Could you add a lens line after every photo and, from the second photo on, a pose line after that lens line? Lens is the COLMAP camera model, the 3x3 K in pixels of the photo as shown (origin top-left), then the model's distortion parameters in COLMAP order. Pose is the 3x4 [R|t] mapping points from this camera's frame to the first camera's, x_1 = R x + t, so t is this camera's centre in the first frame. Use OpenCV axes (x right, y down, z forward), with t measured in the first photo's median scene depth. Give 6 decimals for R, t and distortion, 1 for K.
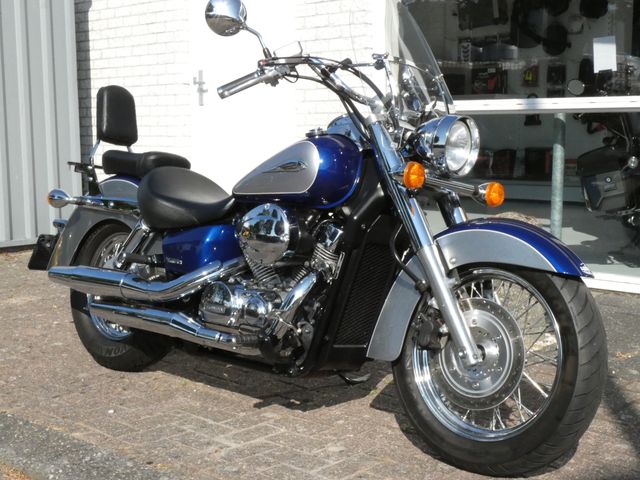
lens RADIAL K [[1012.6, 0, 319.4], [0, 1012.6, 239.9], [0, 0, 1]] dist [-0.077432, 0.000000]
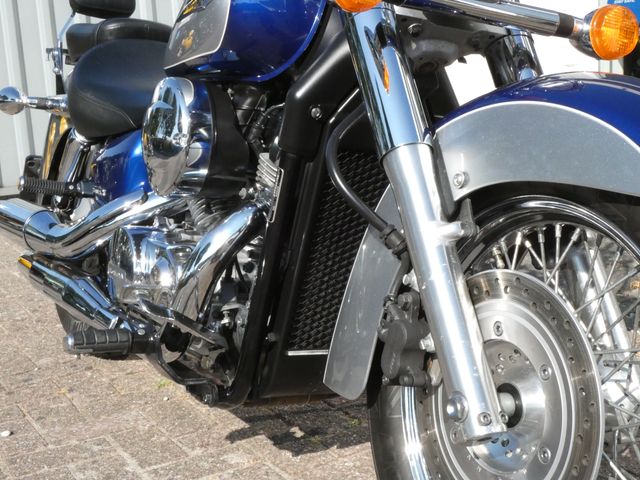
lens RADIAL K [[1012.6, 0, 320.8], [0, 1012.6, 240.6], [0, 0, 1]] dist [-0.077432, 0.000000]
pose [[0.950645, 0.000877, -0.310278, 0.206974], [0.021102, 0.997498, 0.067471, 0.016257], [0.309561, -0.070688, 0.948249, 0.579838]]
